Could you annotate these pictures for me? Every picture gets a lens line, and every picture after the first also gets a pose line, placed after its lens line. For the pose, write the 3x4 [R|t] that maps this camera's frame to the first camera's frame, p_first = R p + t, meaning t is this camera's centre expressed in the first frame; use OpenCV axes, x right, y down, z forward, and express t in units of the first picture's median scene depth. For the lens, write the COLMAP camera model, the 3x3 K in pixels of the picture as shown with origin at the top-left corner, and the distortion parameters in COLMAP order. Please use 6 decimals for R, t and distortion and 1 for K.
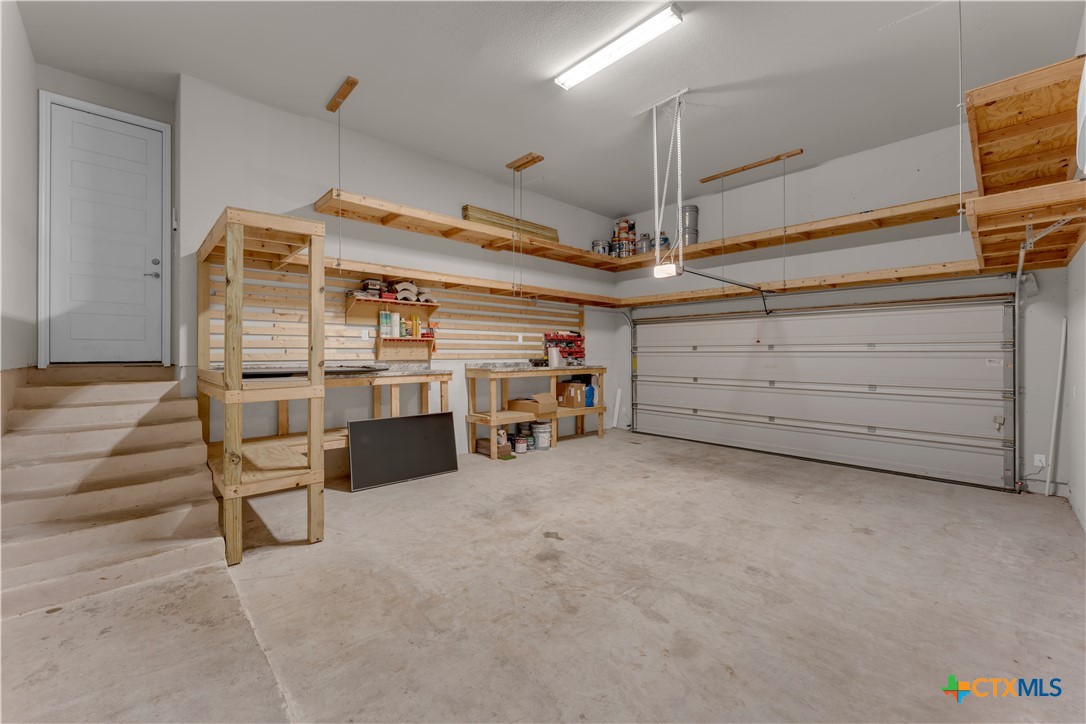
lens RADIAL K [[435.8, 0, 542.5], [0, 435.8, 351.7], [0, 0, 1]] dist [0.000866, -0.000110]
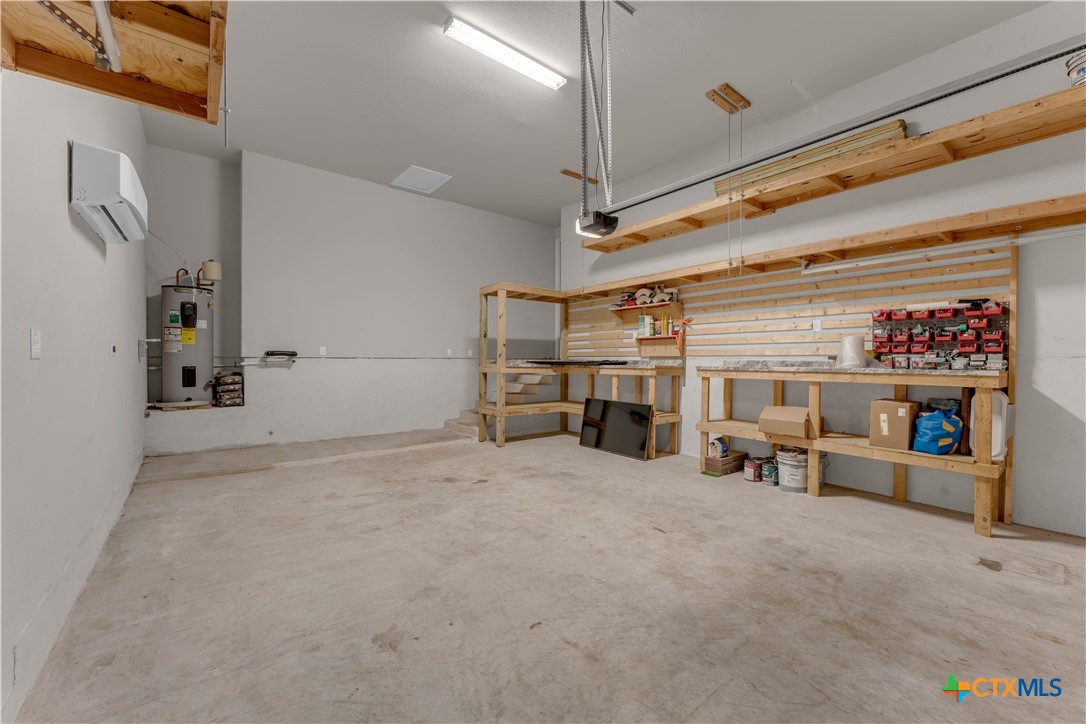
lens RADIAL K [[435.8, 0, 543.5], [0, 435.8, 364.9], [0, 0, 1]] dist [0.000866, -0.000110]
pose [[-0.088399, 0.011570, -0.996018, 1.202742], [0.002397, 0.999932, 0.011403, 0.040484], [0.996082, -0.001380, -0.088421, 1.171684]]
